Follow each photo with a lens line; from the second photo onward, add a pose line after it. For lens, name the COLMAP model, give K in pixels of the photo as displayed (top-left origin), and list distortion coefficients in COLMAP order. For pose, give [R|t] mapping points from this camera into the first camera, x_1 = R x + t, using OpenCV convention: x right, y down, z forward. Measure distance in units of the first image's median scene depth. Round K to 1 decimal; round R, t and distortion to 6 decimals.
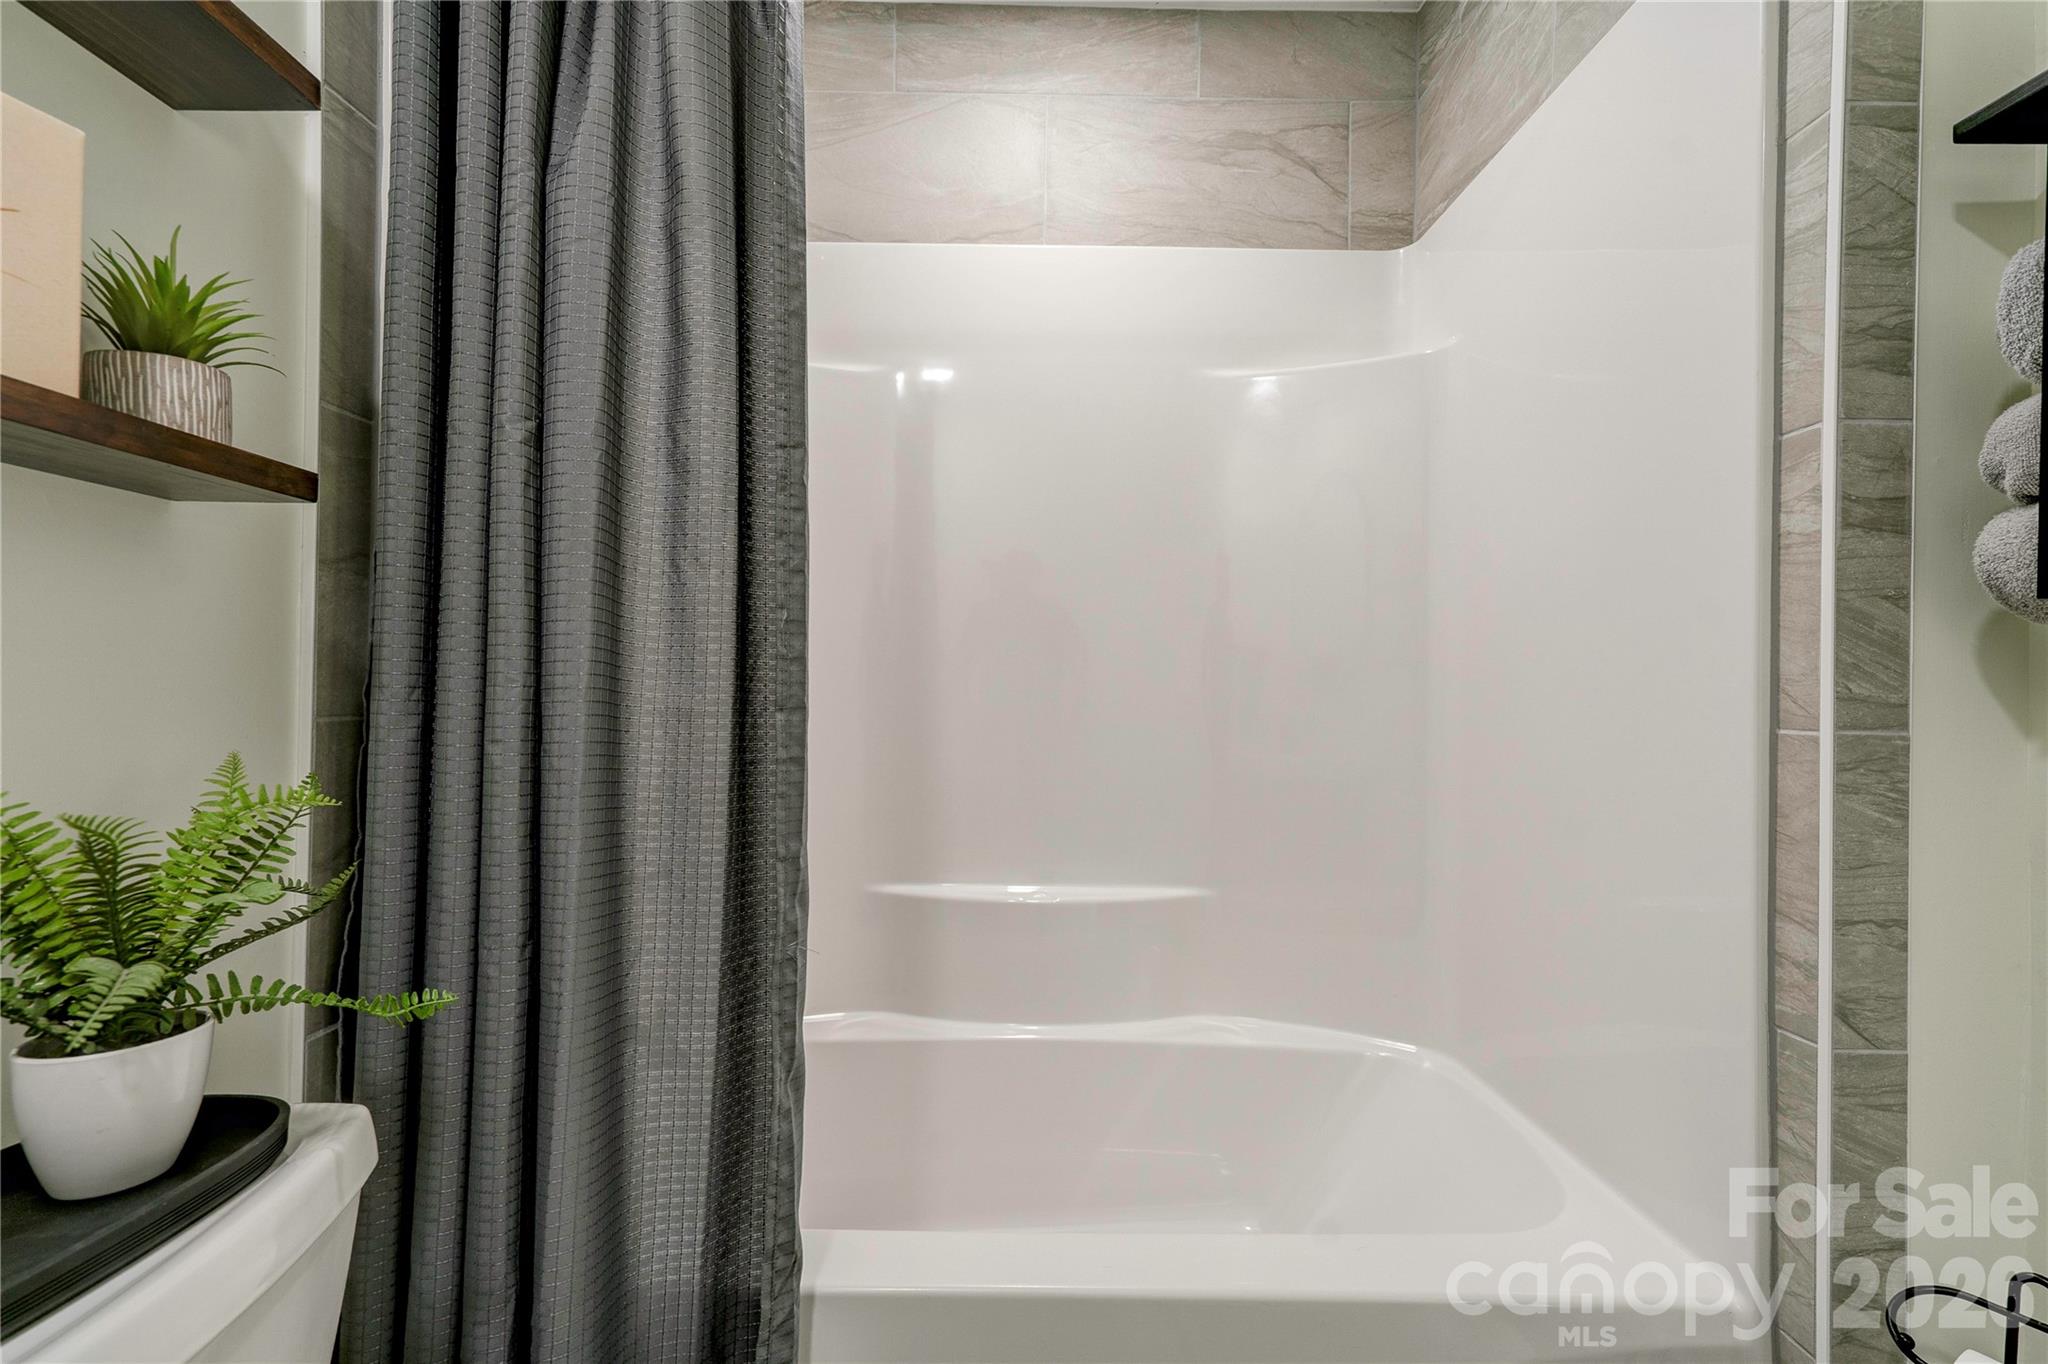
lens RADIAL K [[937.4, 0, 1007.5], [0, 937.4, 676.6], [0, 0, 1]] dist [-0.002117, 0.007426]
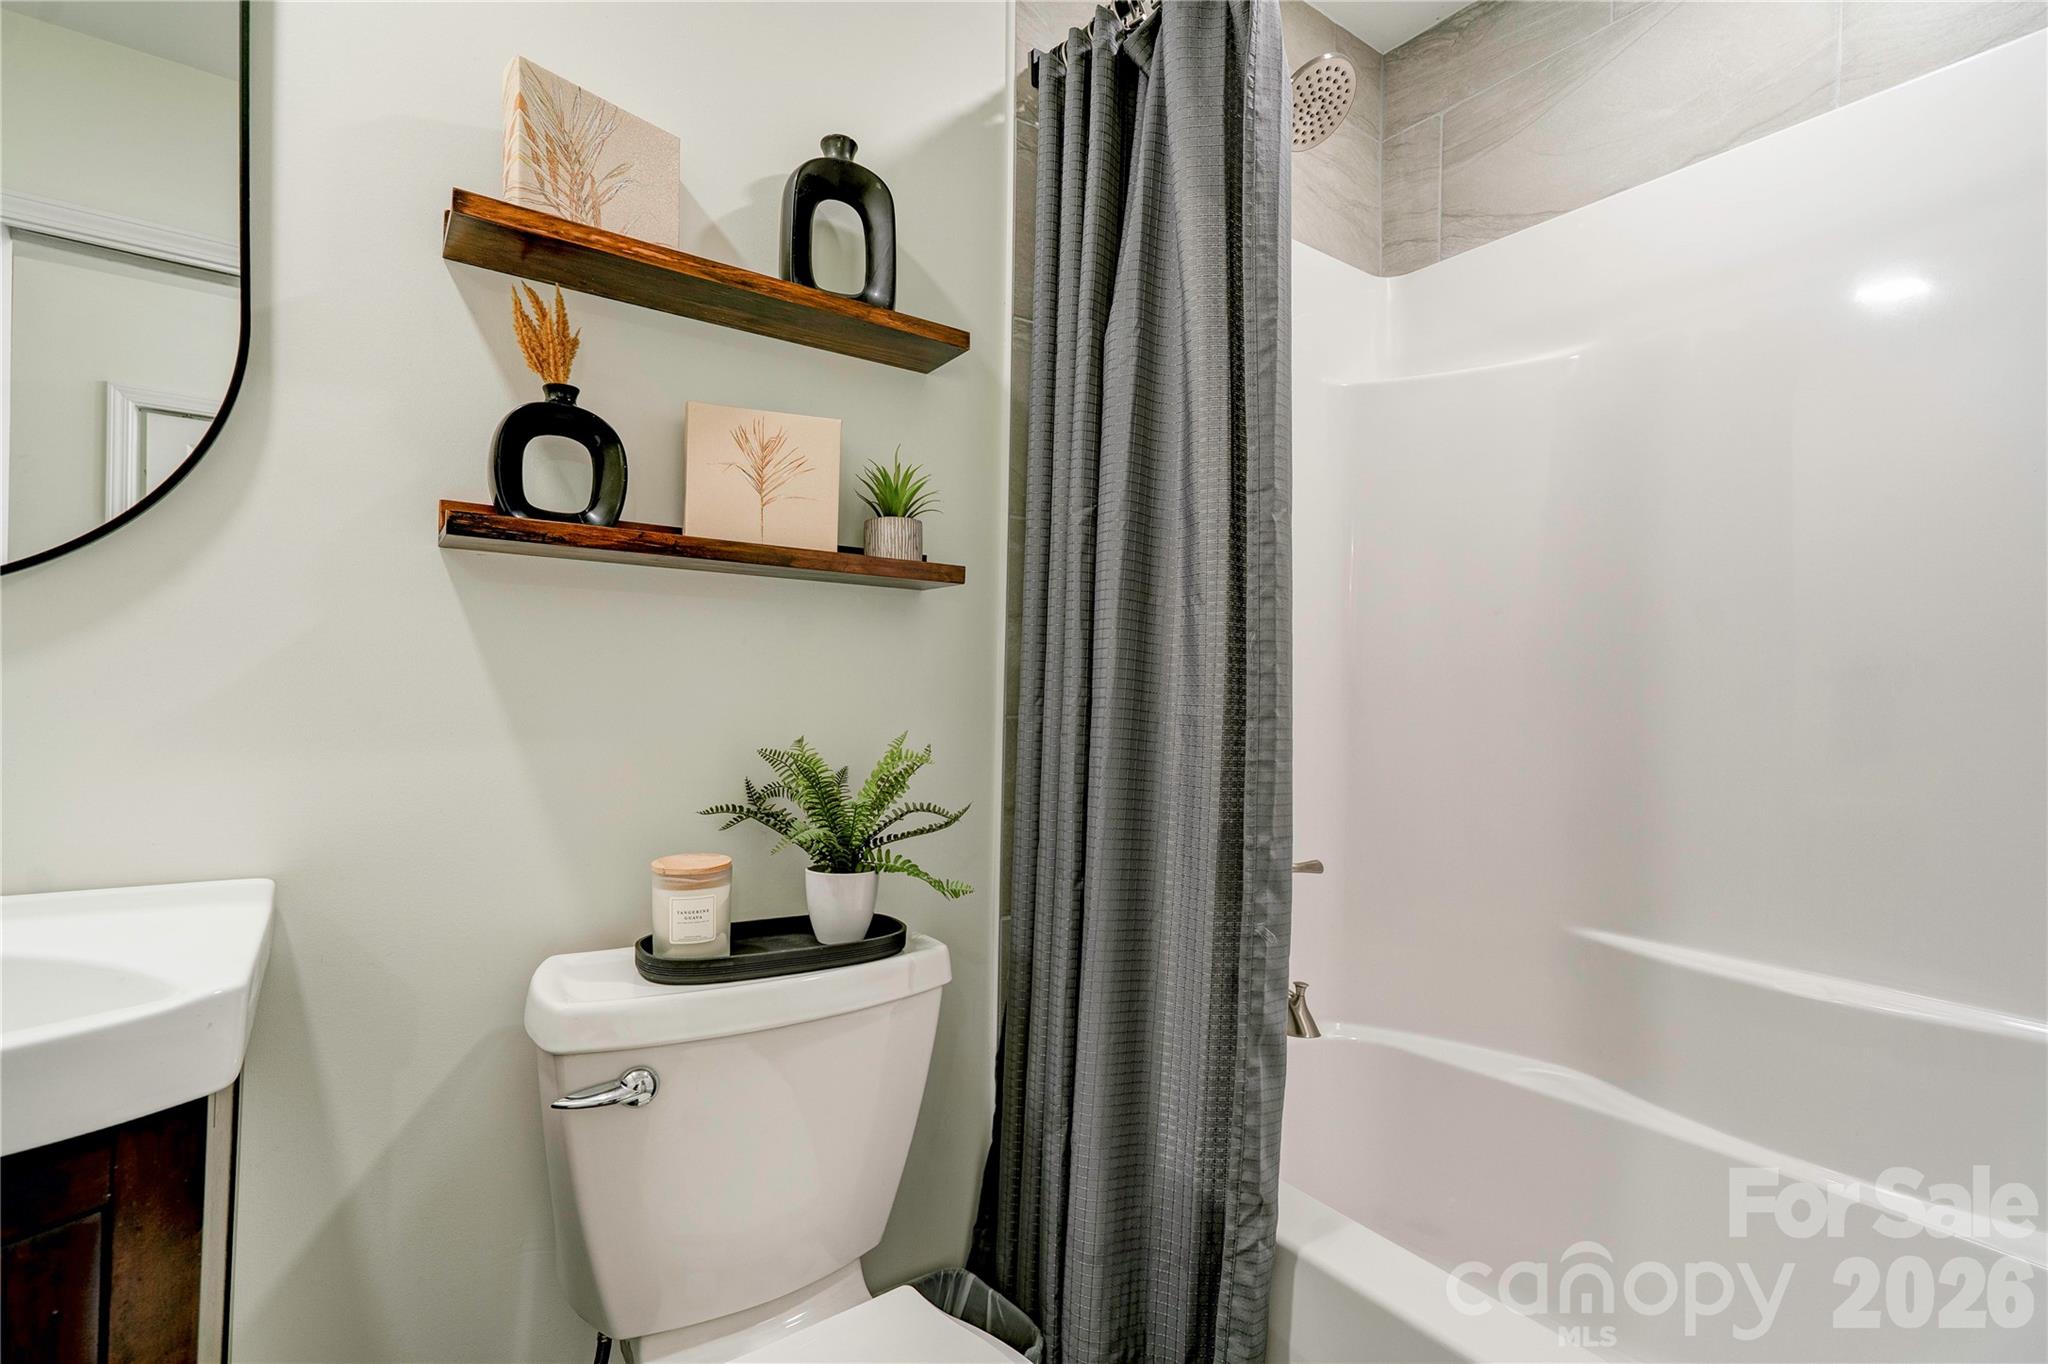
lens RADIAL K [[934.3, 0, 1009.7], [0, 934.3, 674.6], [0, 0, 1]] dist [-0.014152, 0.017925]
pose [[0.574393, -0.012621, -0.818482, 0.550371], [-0.004958, 0.999809, -0.018897, 0.005264], [0.818564, 0.014912, 0.574221, 0.097744]]
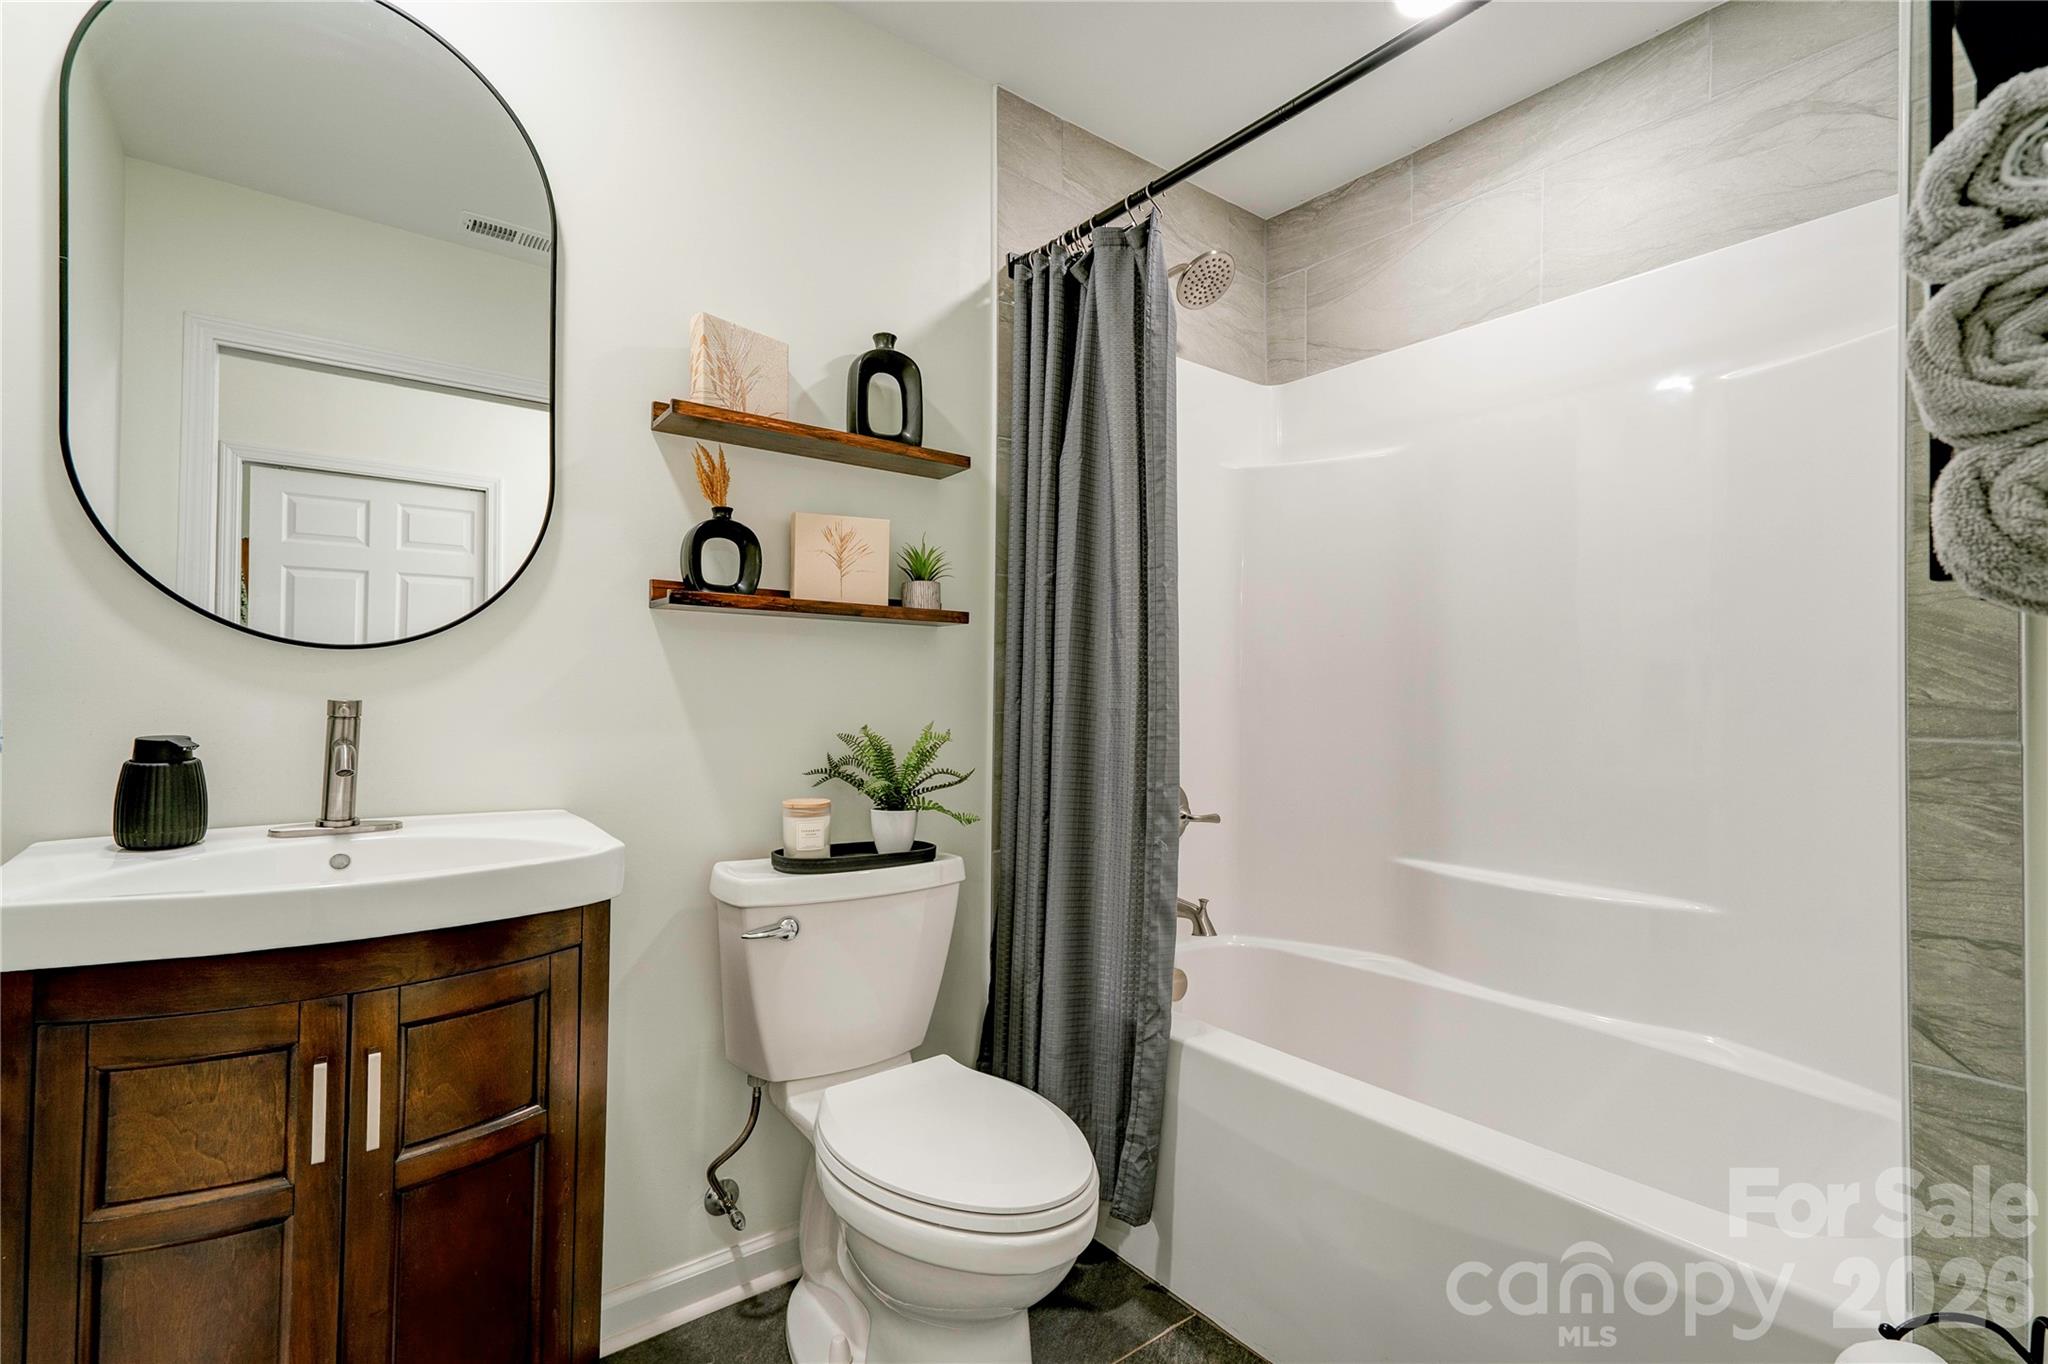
lens RADIAL K [[934.3, 0, 1009.7], [0, 934.3, 674.6], [0, 0, 1]] dist [-0.014152, 0.017925]
pose [[0.603270, -0.022906, -0.797208, 1.097916], [0.004508, 0.999669, -0.025312, 0.012244], [0.797524, 0.011677, 0.603174, -0.348357]]
